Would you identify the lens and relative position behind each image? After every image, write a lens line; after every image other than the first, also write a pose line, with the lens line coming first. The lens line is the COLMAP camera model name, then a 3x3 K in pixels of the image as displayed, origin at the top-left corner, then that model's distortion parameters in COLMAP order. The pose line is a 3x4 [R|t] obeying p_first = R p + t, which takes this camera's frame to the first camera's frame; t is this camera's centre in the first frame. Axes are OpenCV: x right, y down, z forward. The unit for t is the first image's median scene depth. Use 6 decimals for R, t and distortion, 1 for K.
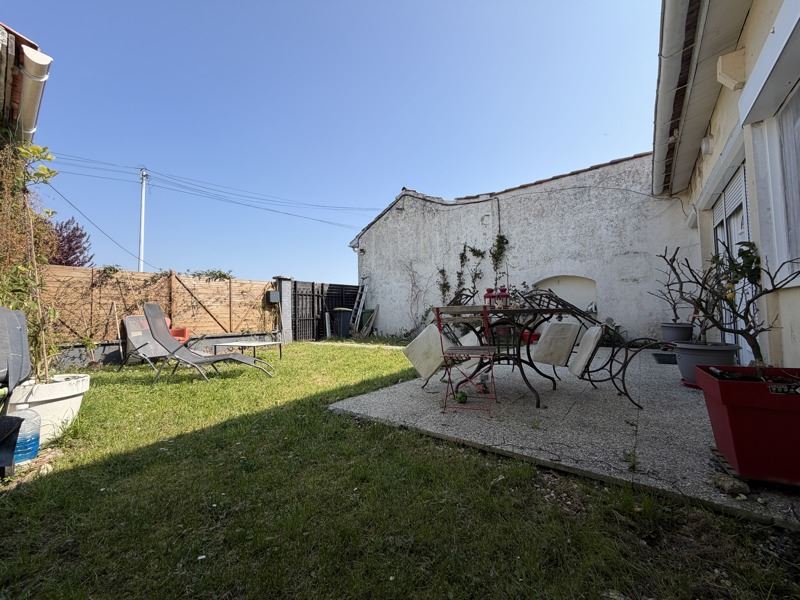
lens RADIAL K [[319.7, 0, 400.0], [0, 319.7, 300.0], [0, 0, 1]] dist [0.002132, 0.000185]
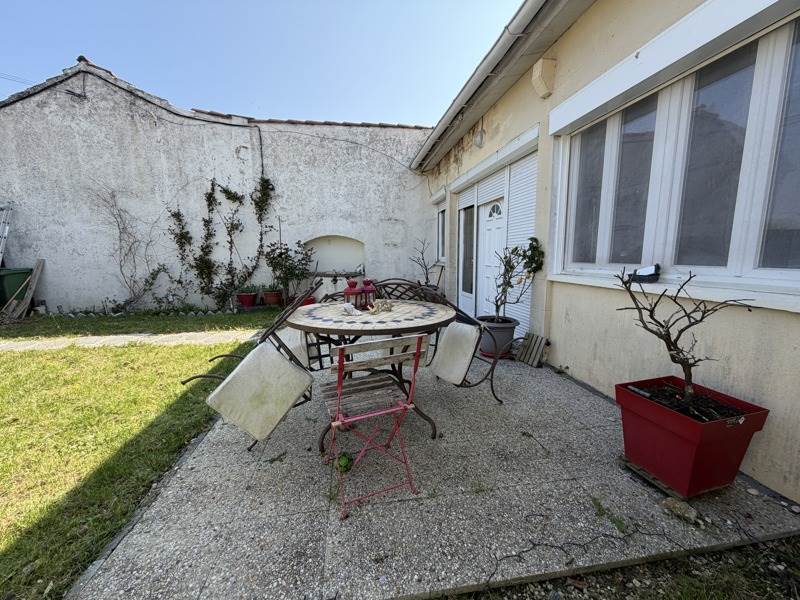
lens RADIAL K [[319.7, 0, 400.0], [0, 319.7, 300.0], [0, 0, 1]] dist [0.002132, 0.000185]
pose [[0.694319, -0.085198, 0.714606, -0.048233], [-0.038650, 0.987120, 0.155242, -0.036065], [-0.718628, -0.135407, 0.682084, 0.157074]]
